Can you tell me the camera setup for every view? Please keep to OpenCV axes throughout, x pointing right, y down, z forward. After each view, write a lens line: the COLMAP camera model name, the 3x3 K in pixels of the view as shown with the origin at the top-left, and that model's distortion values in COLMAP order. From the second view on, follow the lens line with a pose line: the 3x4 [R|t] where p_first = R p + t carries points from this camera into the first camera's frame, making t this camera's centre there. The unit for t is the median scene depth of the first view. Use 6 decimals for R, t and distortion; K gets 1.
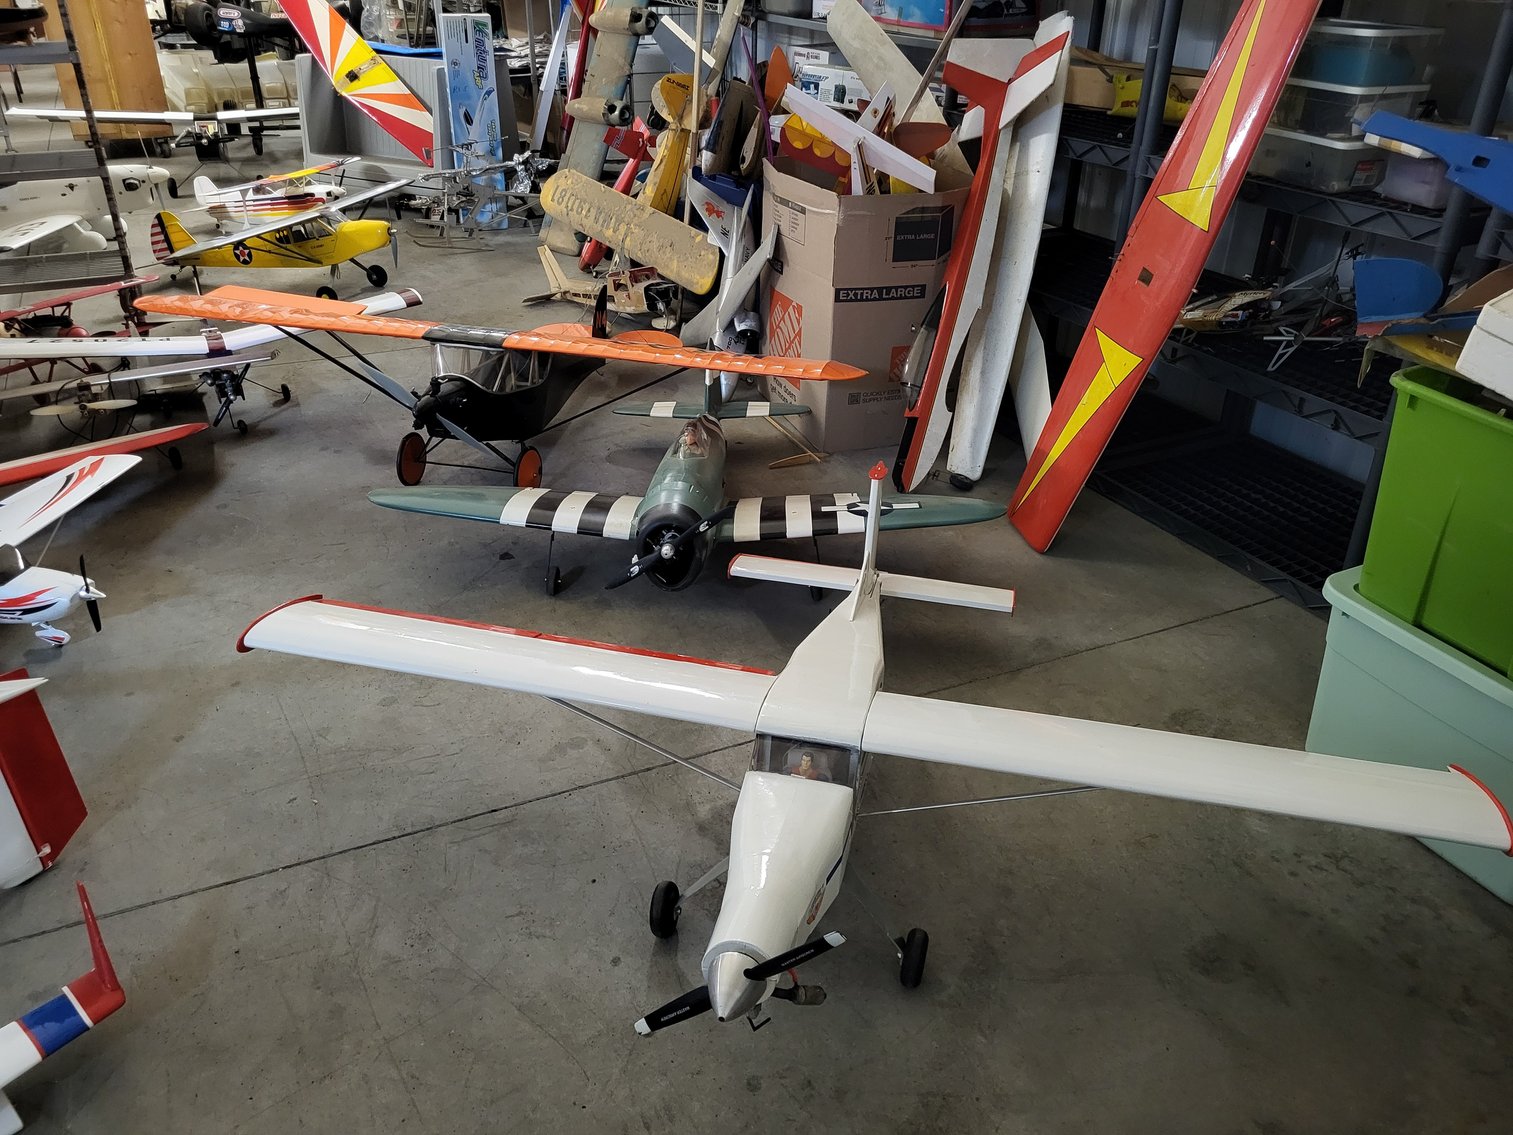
lens RADIAL K [[1159.4, 0, 756.5], [0, 1159.4, 567.5], [0, 0, 1]] dist [0.000492, 0.000131]
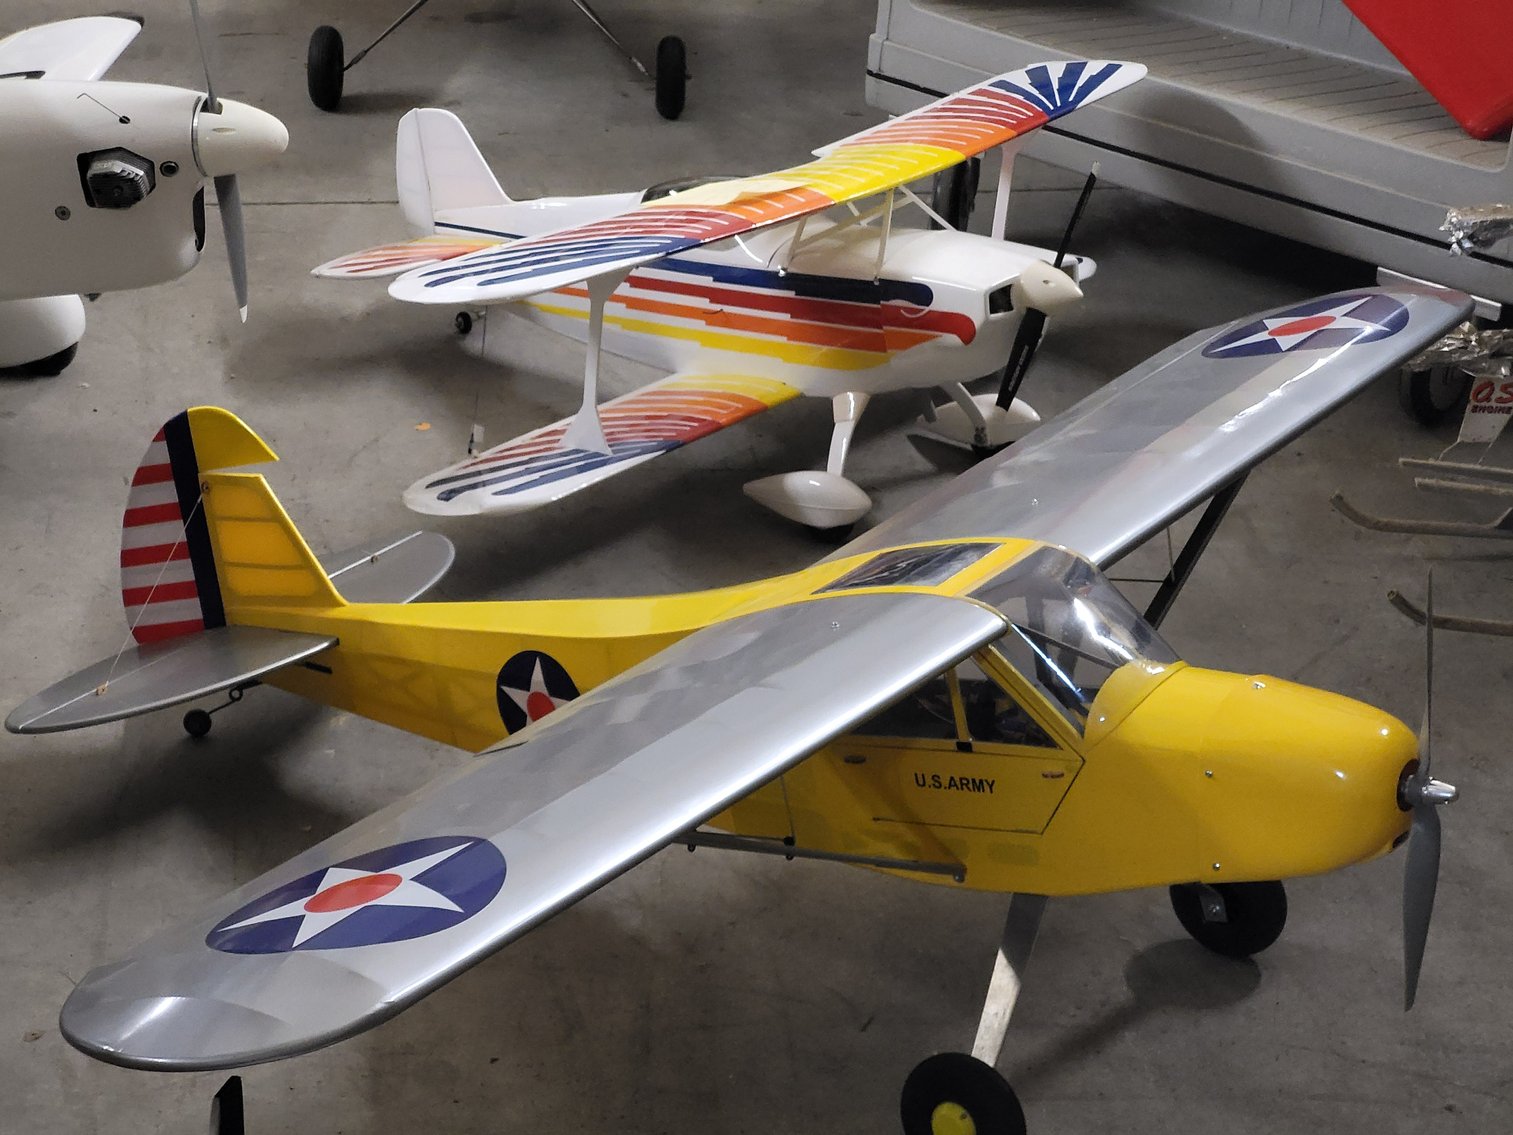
lens RADIAL K [[3317.7, 0, 756.5], [0, 3317.7, 567.5], [0, 0, 1]] dist [0.069256, 0.343120]
pose [[0.937888, 0.137569, -0.318498, -0.227695], [-0.162910, 0.985151, -0.054207, -0.246322], [0.306312, 0.102726, 0.946372, 0.470564]]
